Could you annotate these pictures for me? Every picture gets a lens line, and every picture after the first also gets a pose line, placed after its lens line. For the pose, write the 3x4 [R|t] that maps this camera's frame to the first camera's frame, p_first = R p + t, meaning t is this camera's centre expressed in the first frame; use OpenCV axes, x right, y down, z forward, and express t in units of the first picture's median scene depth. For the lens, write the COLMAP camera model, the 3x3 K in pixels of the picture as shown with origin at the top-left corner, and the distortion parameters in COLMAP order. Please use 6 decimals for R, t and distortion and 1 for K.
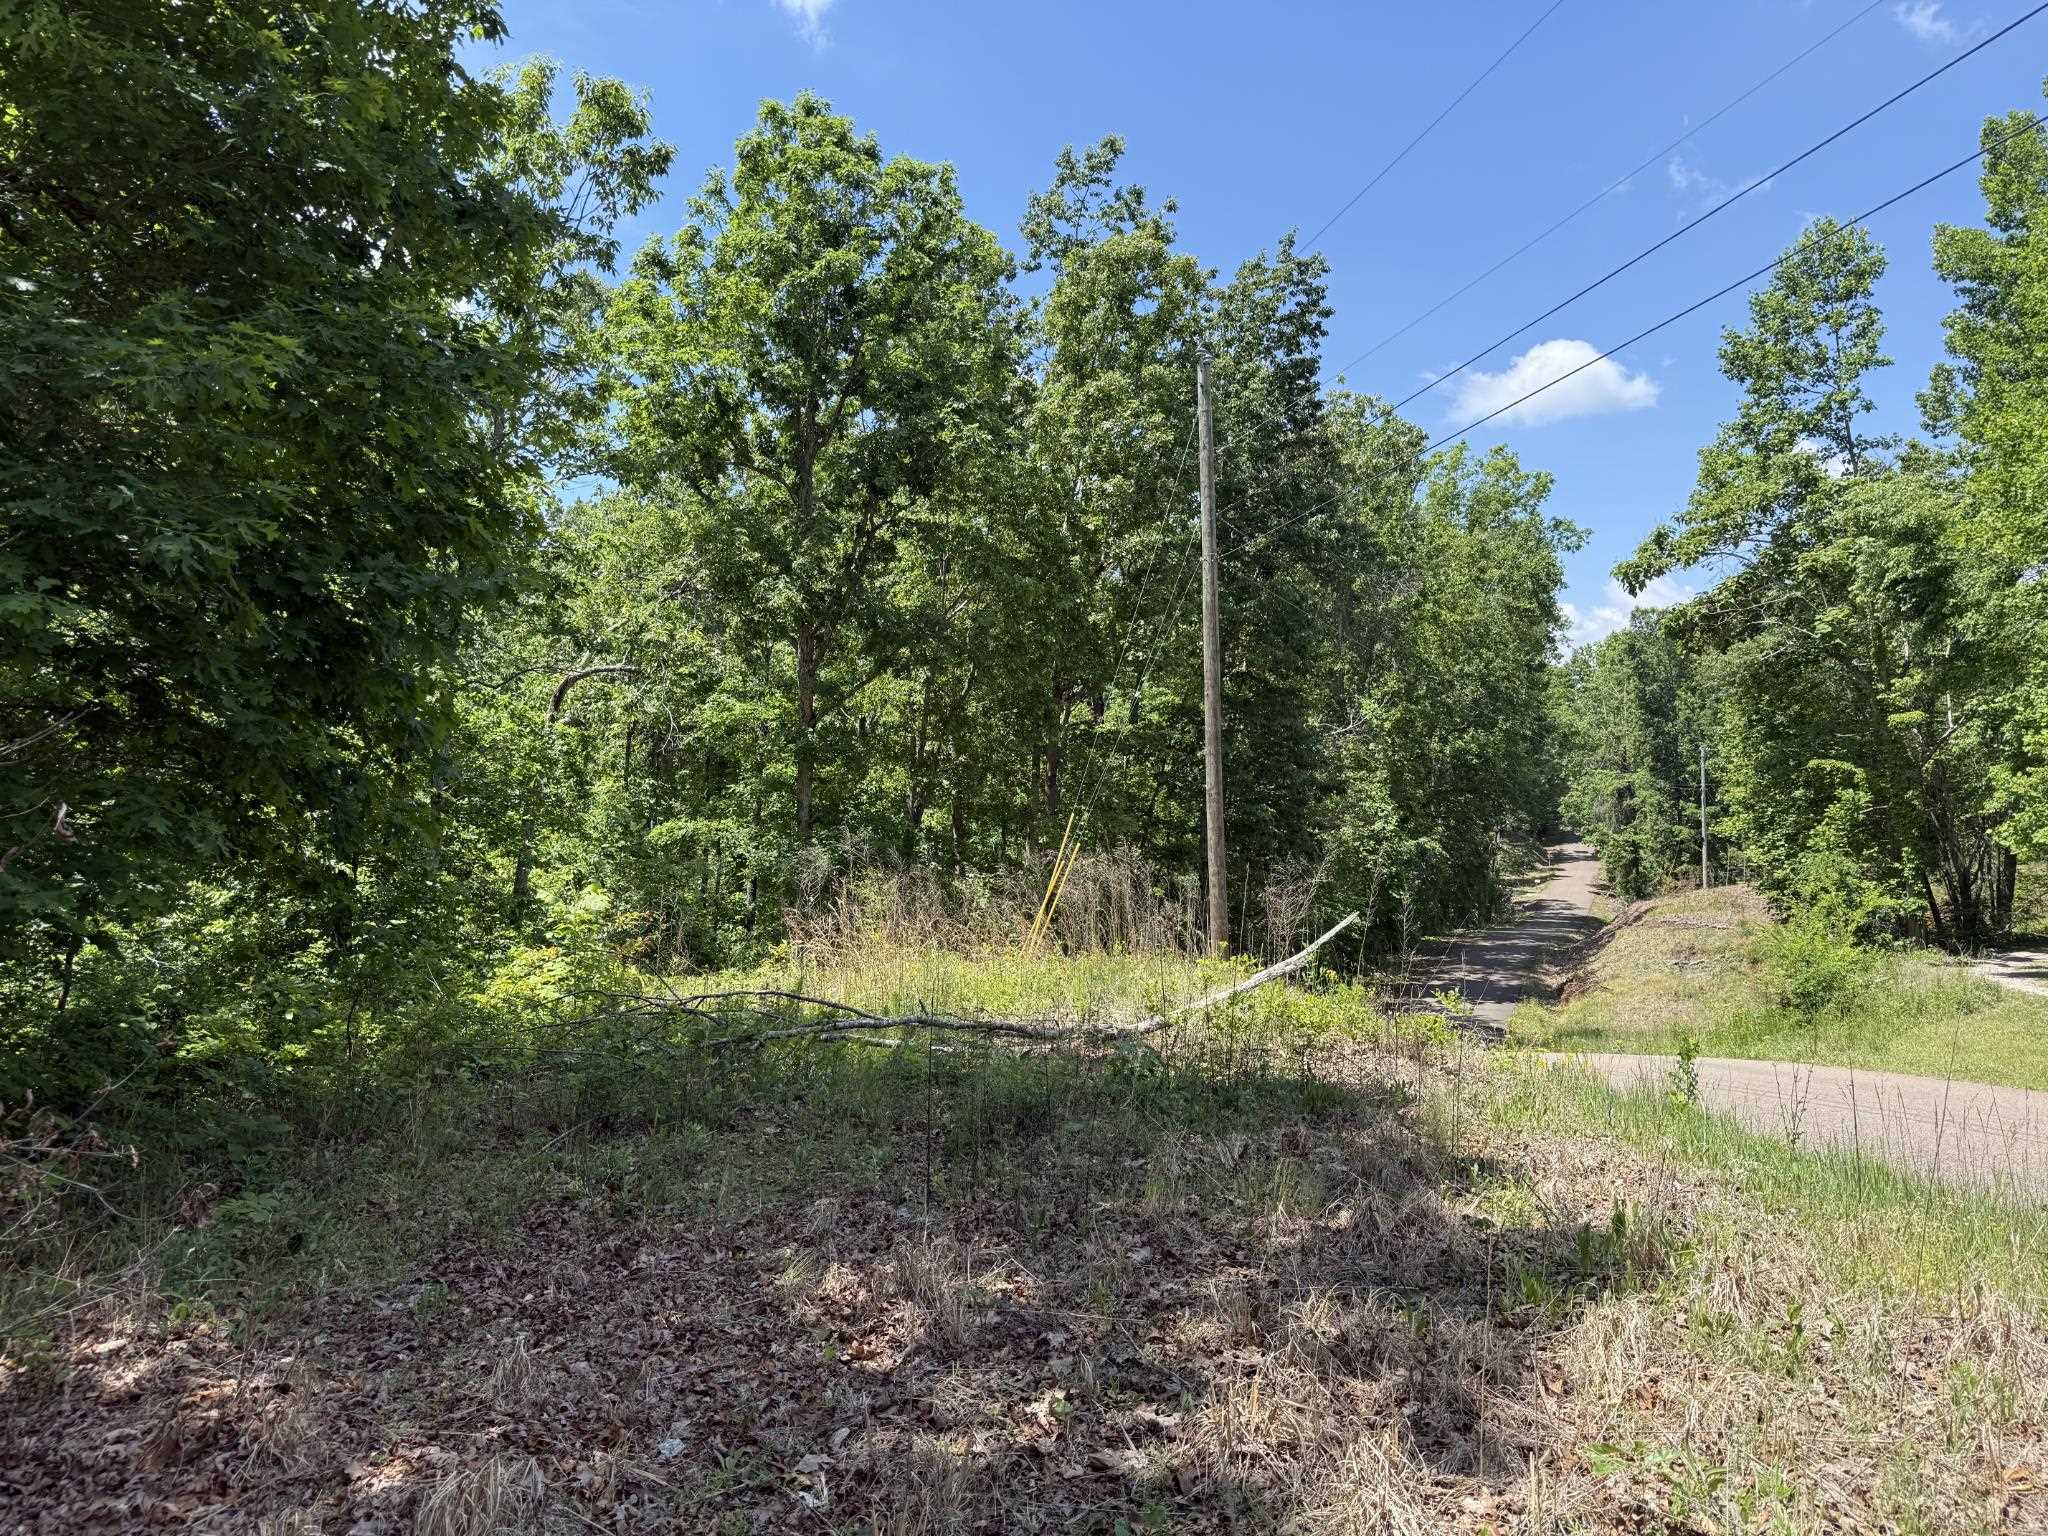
lens RADIAL K [[1561.3, 0, 1024.0], [0, 1561.3, 768.0], [0, 0, 1]] dist [0.143799, -0.091883]
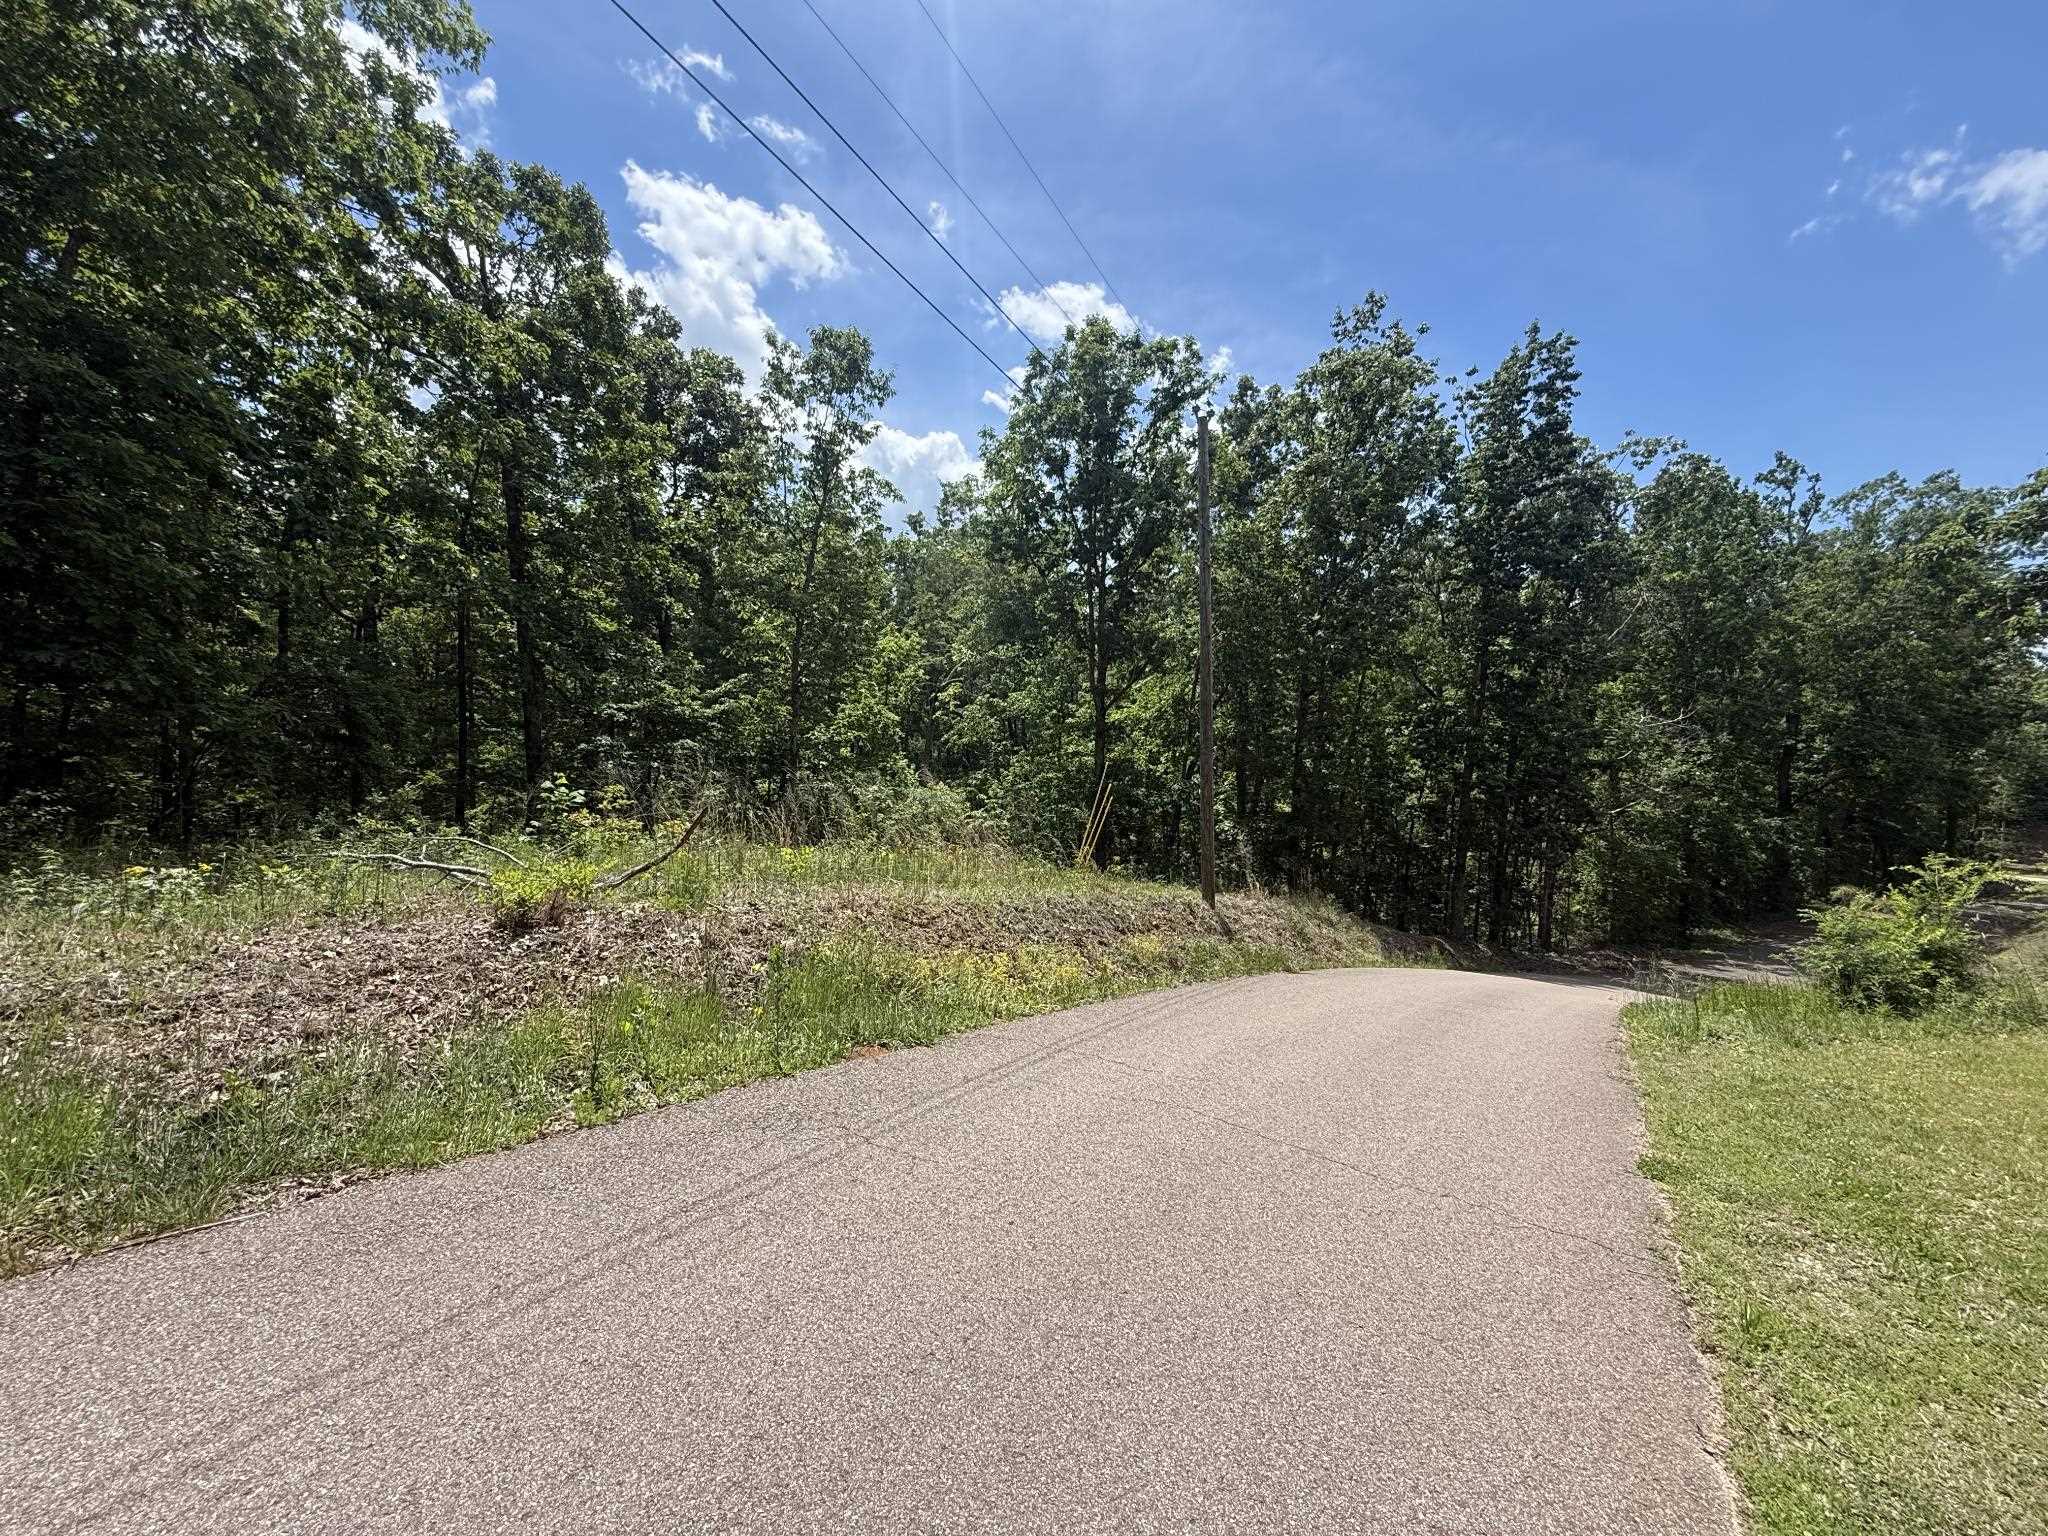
lens RADIAL K [[796.3, 0, 1013.8], [0, 796.3, 778.7], [0, 0, 1]] dist [0.006025, 0.000172]
pose [[0.784149, 0.023964, -0.620110, 0.239207], [-0.016931, 0.999708, 0.017223, 0.021428], [0.620342, -0.003006, 0.784326, 0.239234]]
